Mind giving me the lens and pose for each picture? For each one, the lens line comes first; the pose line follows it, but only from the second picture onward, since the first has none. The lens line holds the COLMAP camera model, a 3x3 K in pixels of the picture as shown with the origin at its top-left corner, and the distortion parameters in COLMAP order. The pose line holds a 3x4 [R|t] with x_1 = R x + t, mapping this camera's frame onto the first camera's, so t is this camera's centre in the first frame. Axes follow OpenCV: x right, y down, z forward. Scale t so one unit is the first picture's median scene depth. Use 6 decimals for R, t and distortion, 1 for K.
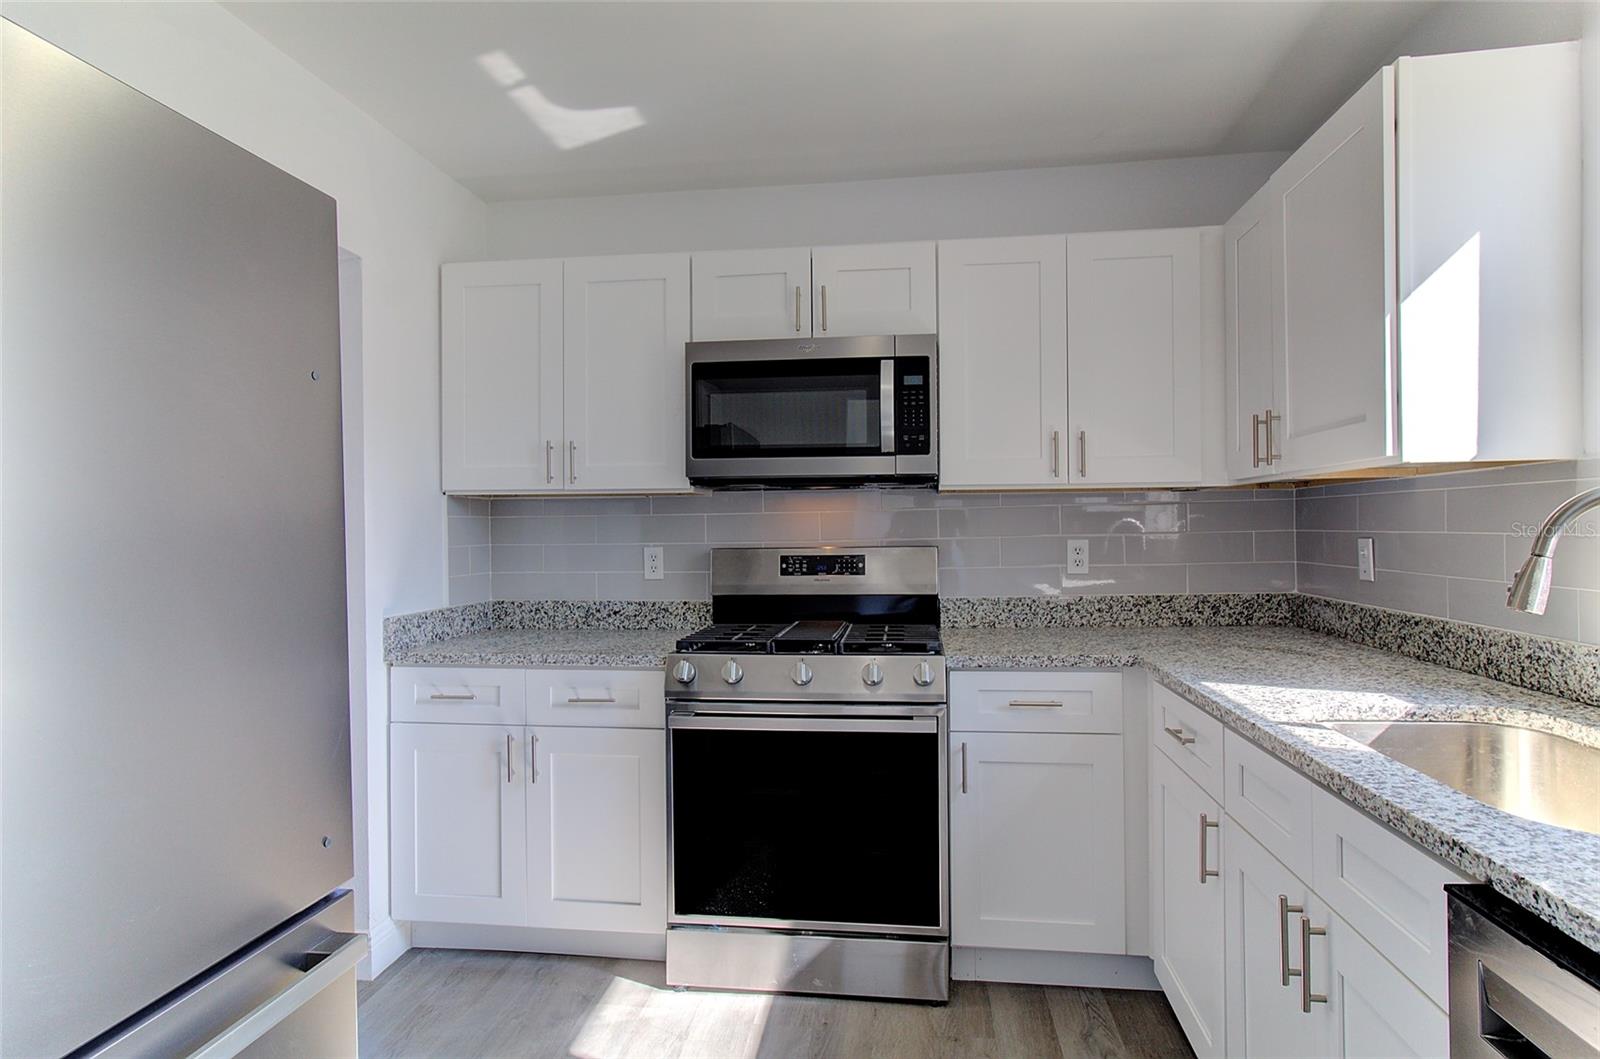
lens RADIAL K [[876.9, 0, 798.2], [0, 876.9, 531.1], [0, 0, 1]] dist [-0.016928, 0.019929]
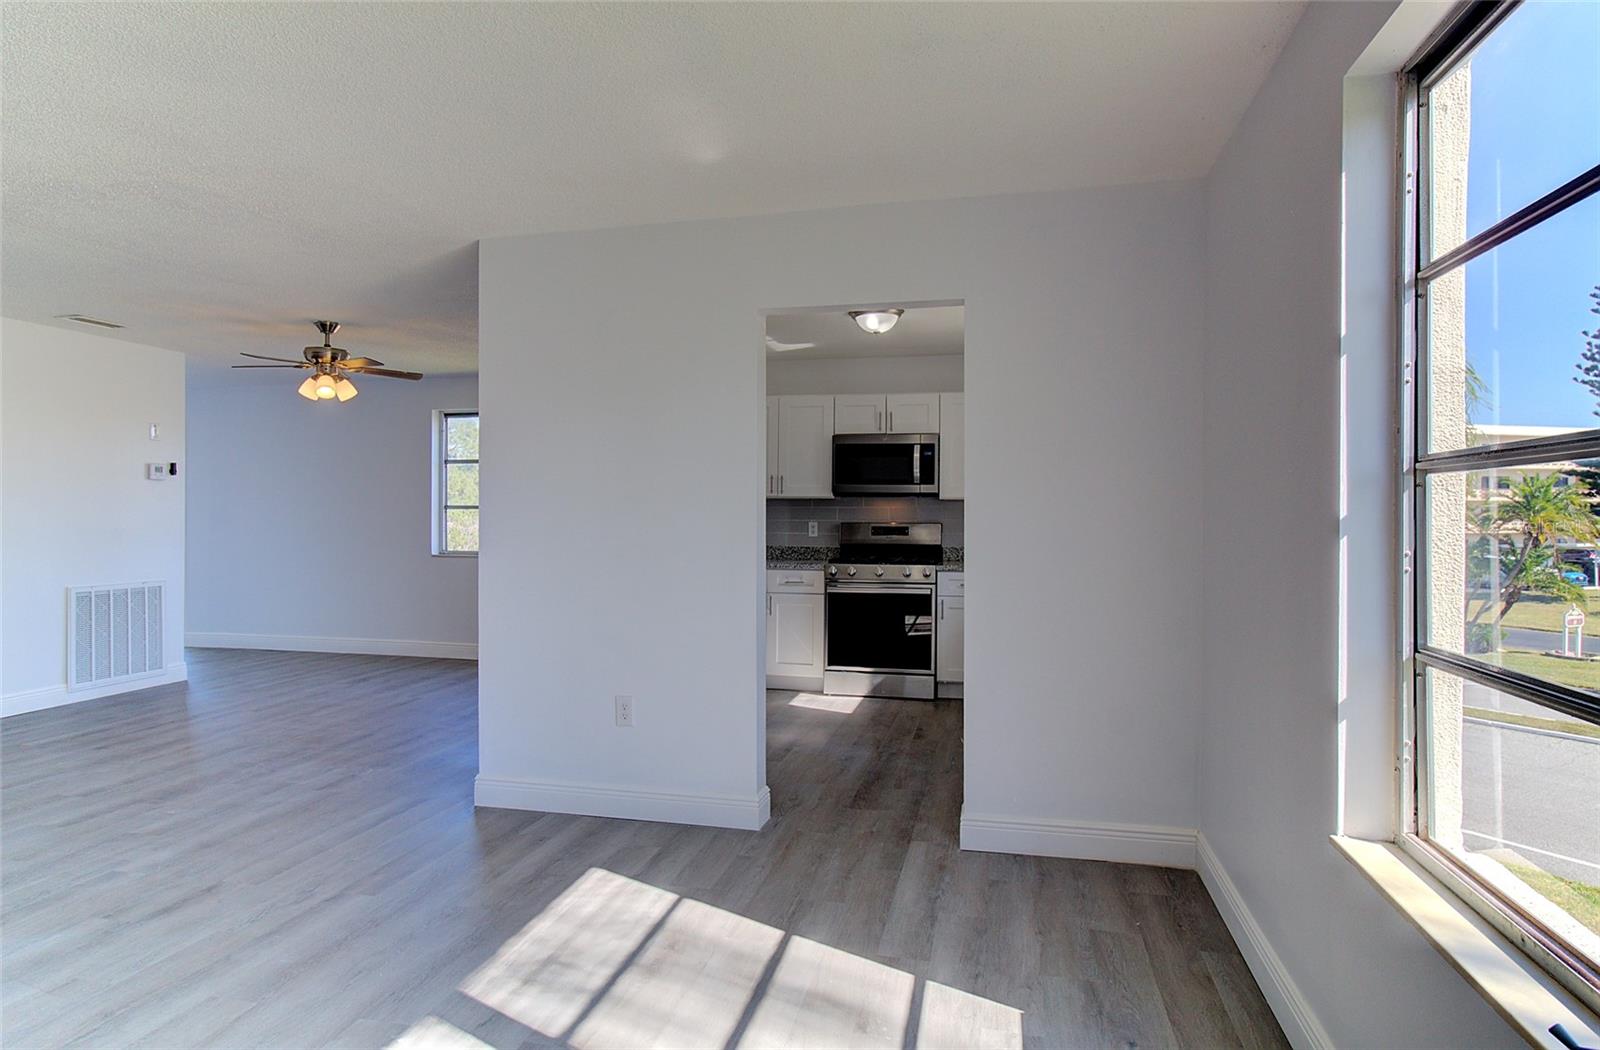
lens RADIAL K [[882.0, 0, 793.3], [0, 882.0, 521.0], [0, 0, 1]] dist [-0.013078, 0.022174]
pose [[0.994230, 0.016464, -0.106000, 0.023681], [-0.015990, 0.999858, 0.005317, 0.005621], [0.106073, -0.003591, 0.994352, -1.441464]]
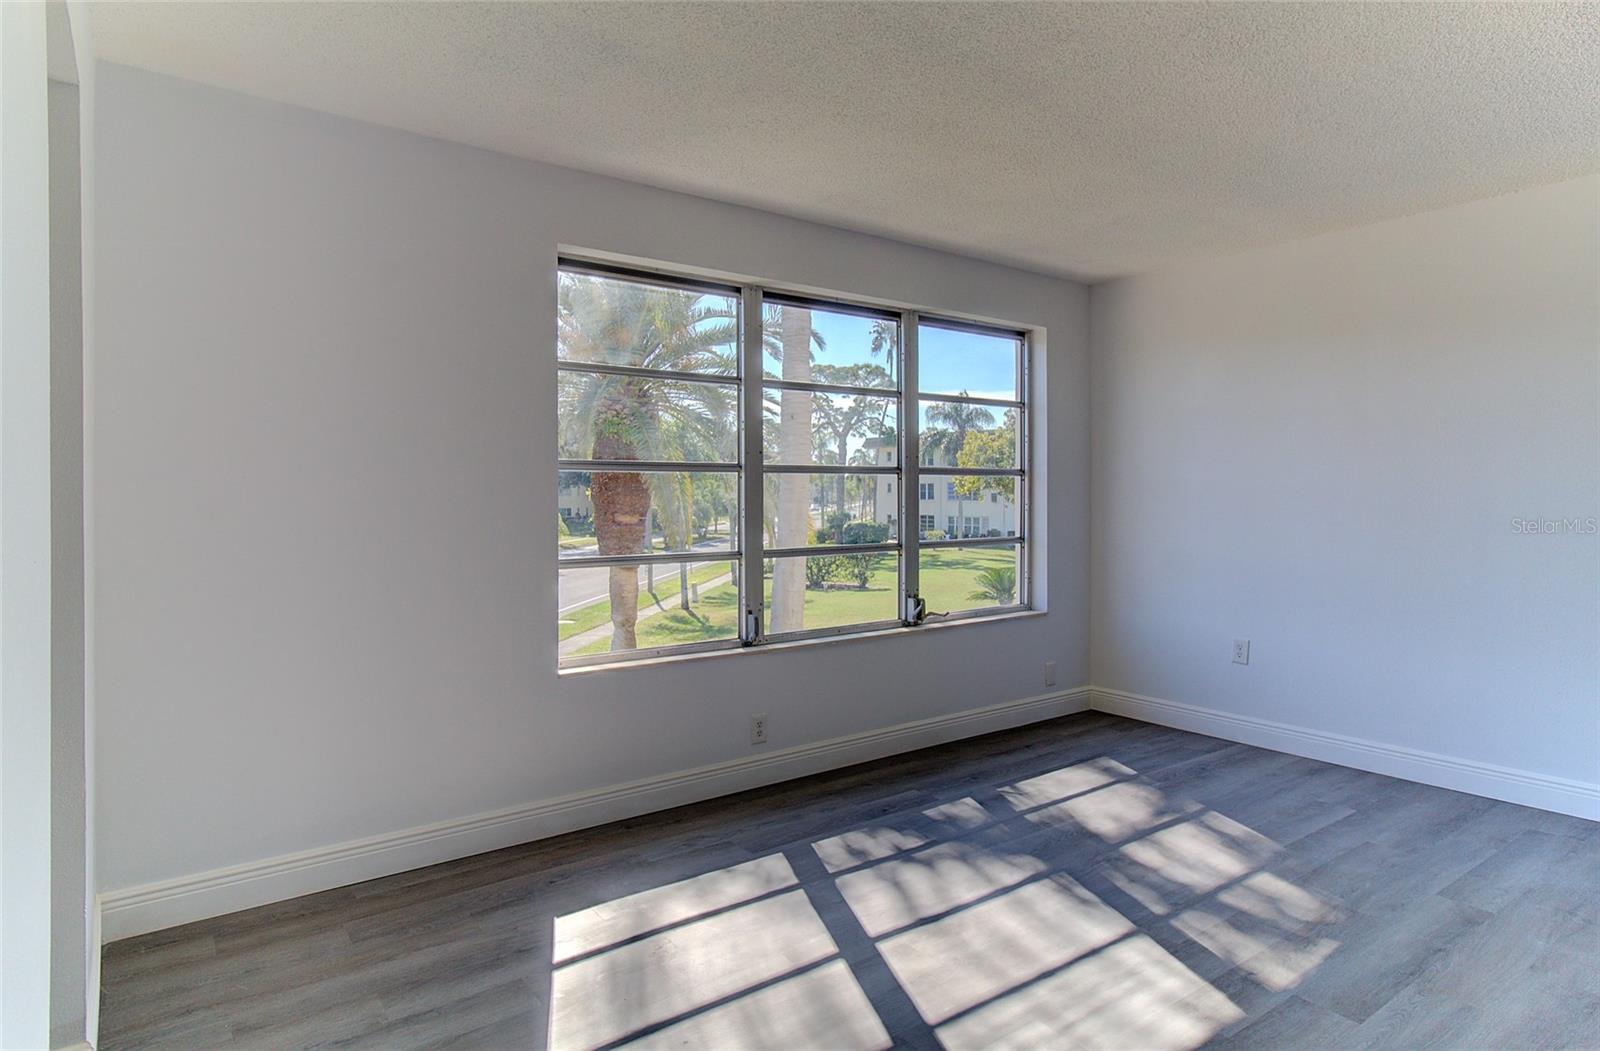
lens RADIAL K [[882.0, 0, 793.3], [0, 882.0, 521.5], [0, 0, 1]] dist [-0.013078, 0.022174]
pose [[-0.695328, -0.009989, 0.718623, -0.741372], [0.009387, 0.999692, 0.022980, 0.013366], [-0.718631, 0.022724, -0.695020, -0.065784]]
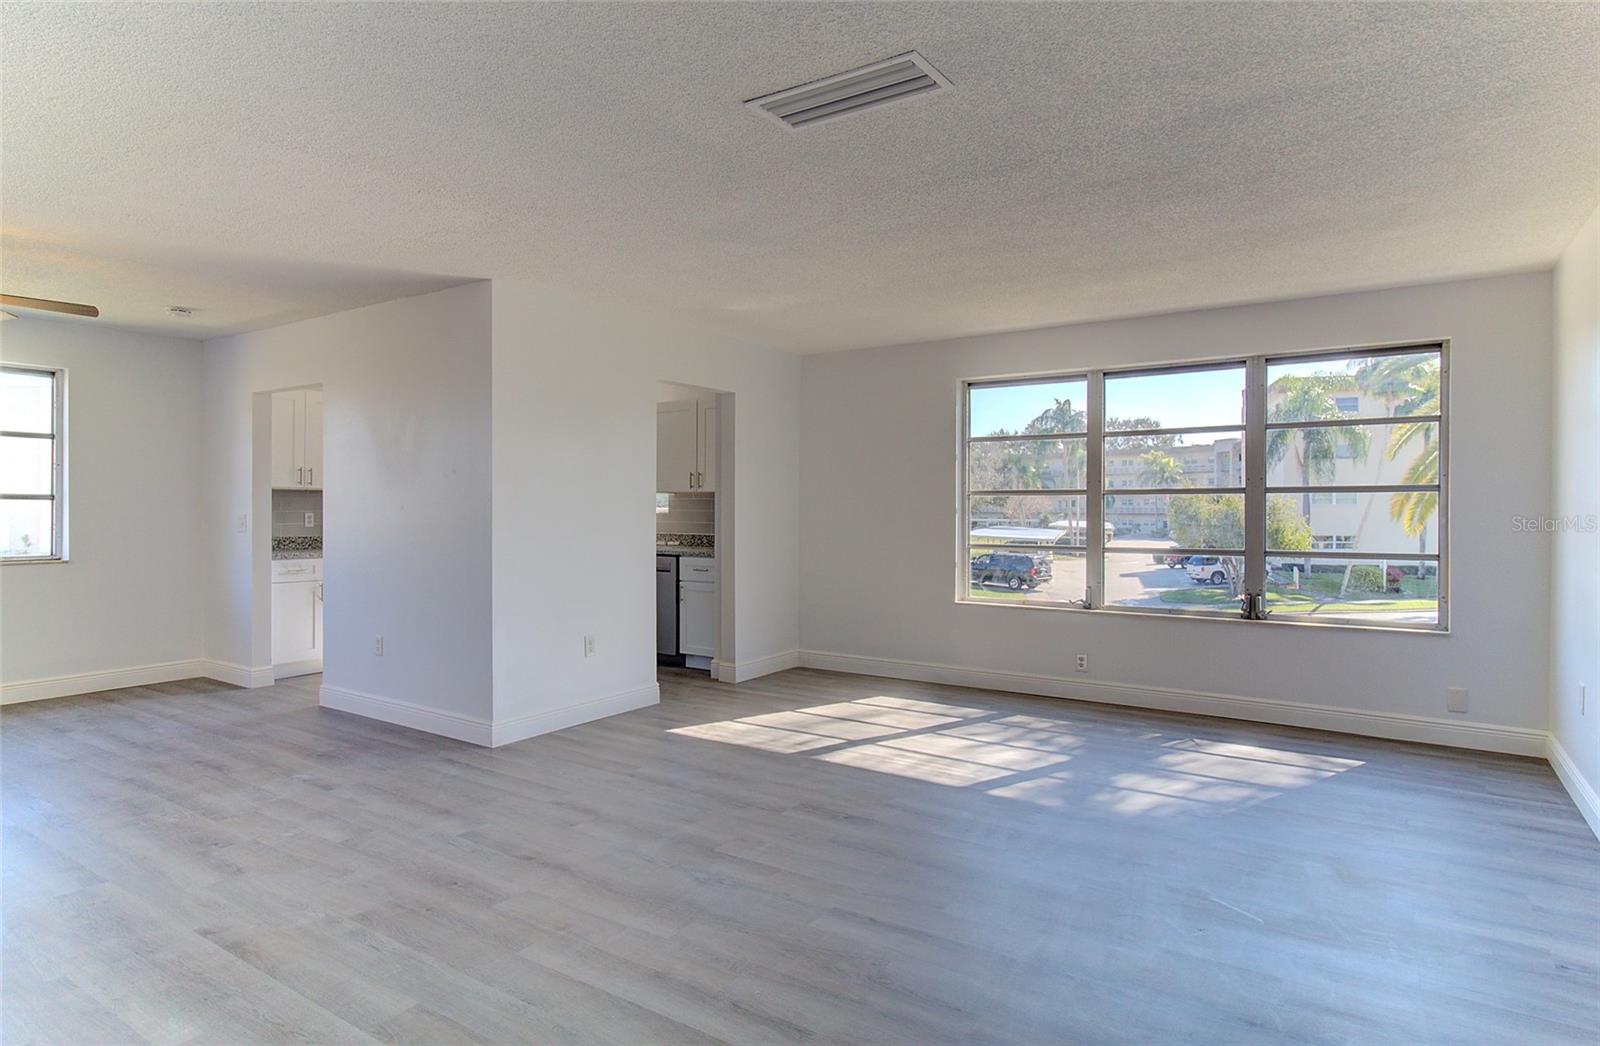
lens RADIAL K [[882.0, 0, 793.3], [0, 882.0, 519.0], [0, 0, 1]] dist [-0.013078, 0.022174]
pose [[0.446317, 0.002389, 0.894872, -1.976733], [-0.007048, 0.999975, 0.000845, 0.028708], [-0.894847, -0.006684, 0.446323, -1.371400]]
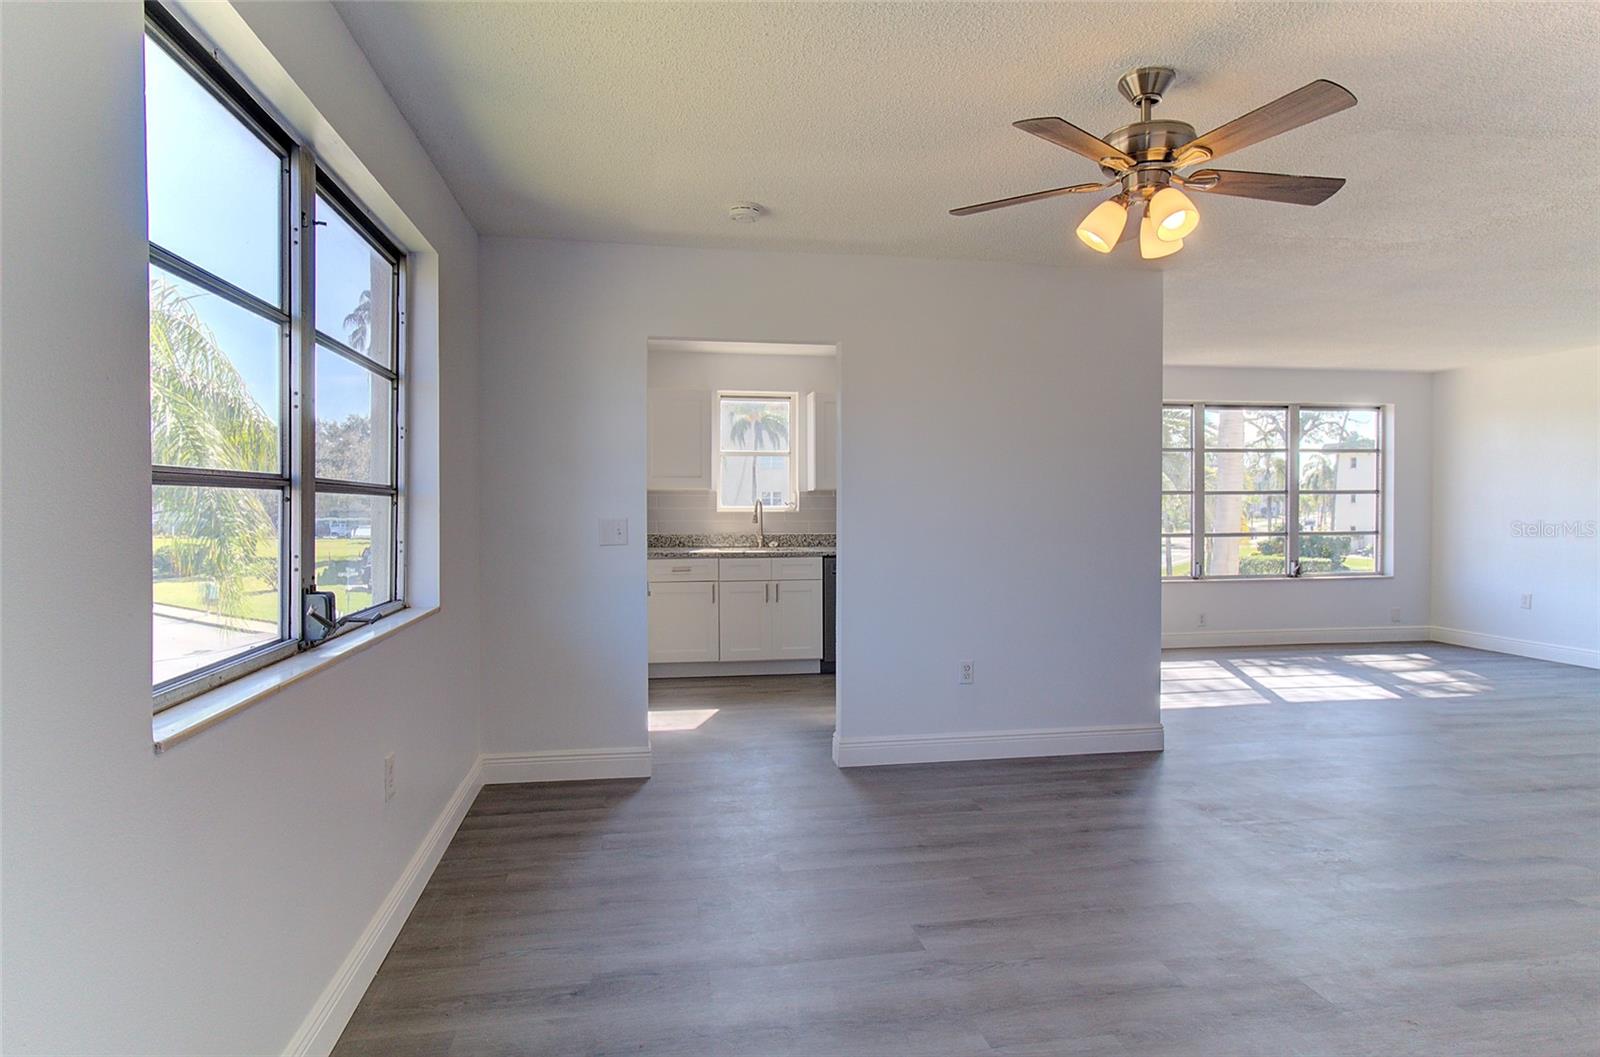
lens RADIAL K [[877.9, 0, 795.4], [0, 877.9, 517.2], [0, 0, 1]] dist [0.002068, 0.002313]
pose [[-0.298686, 0.000318, 0.954351, -2.102291], [0.006531, 0.999977, 0.001711, 0.027632], [-0.954329, 0.006744, -0.298682, 1.183979]]
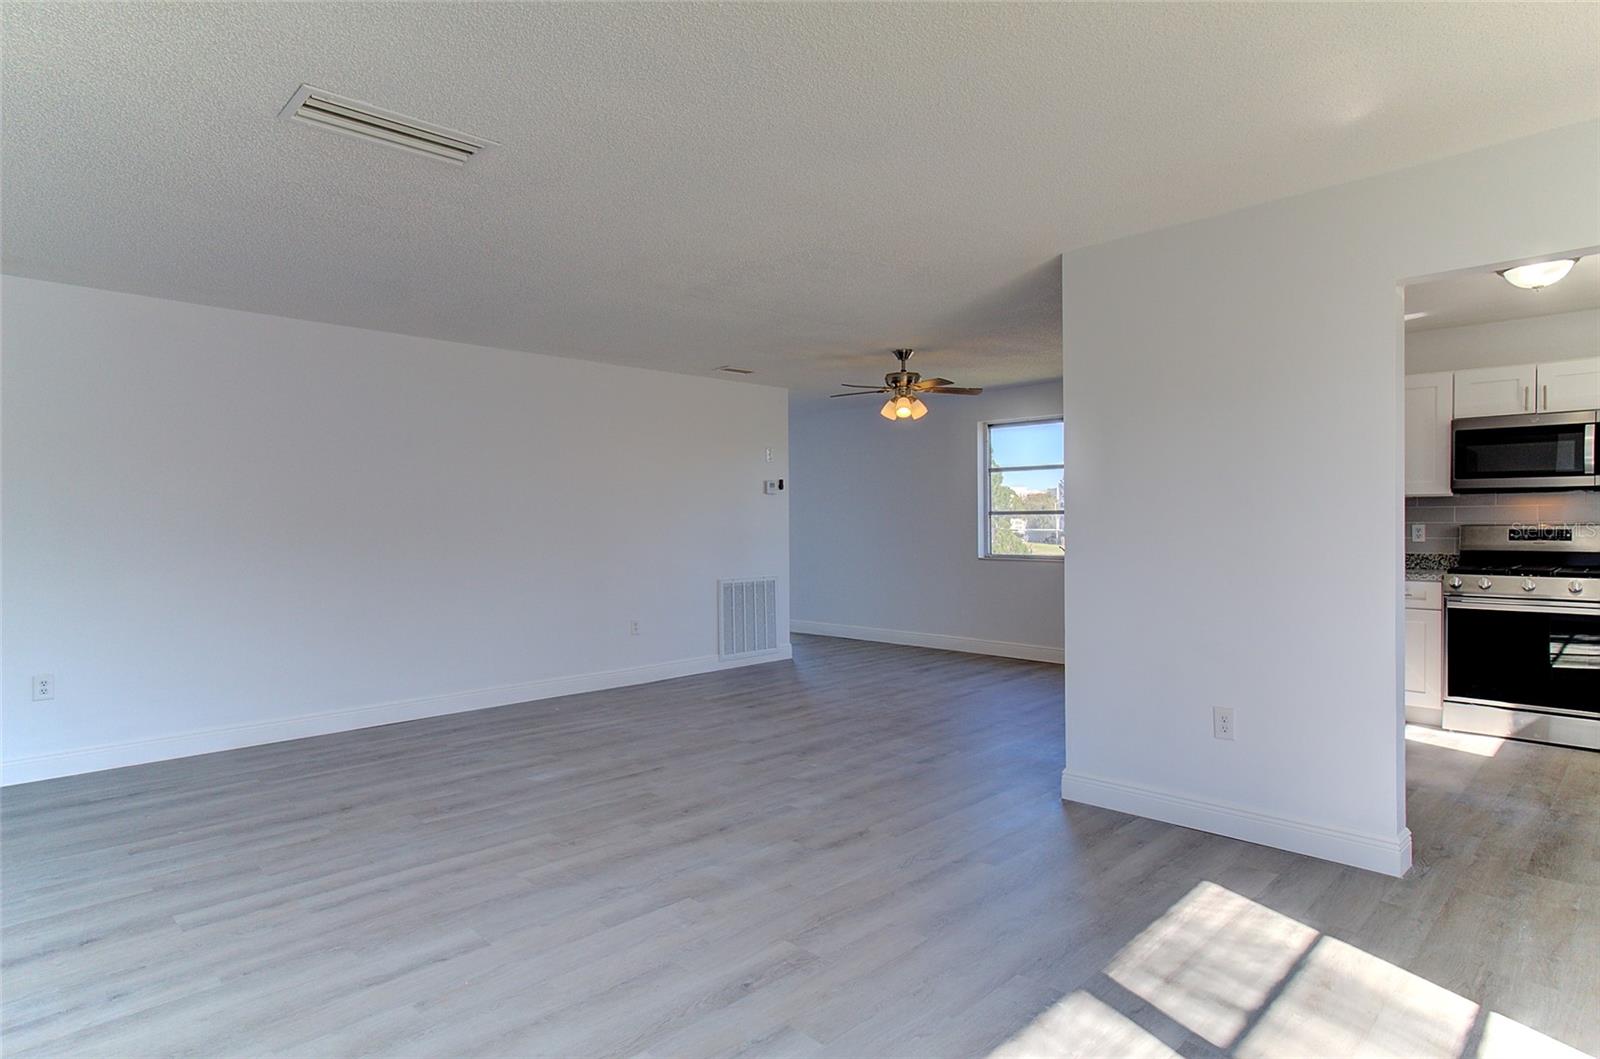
lens RADIAL K [[876.9, 0, 798.2], [0, 876.9, 531.1], [0, 0, 1]] dist [-0.016928, 0.019929]
pose [[0.794584, 0.013714, -0.606999, -0.102894], [-0.004684, 0.999854, 0.016458, 0.009930], [0.607136, -0.010234, 0.794532, -1.519649]]
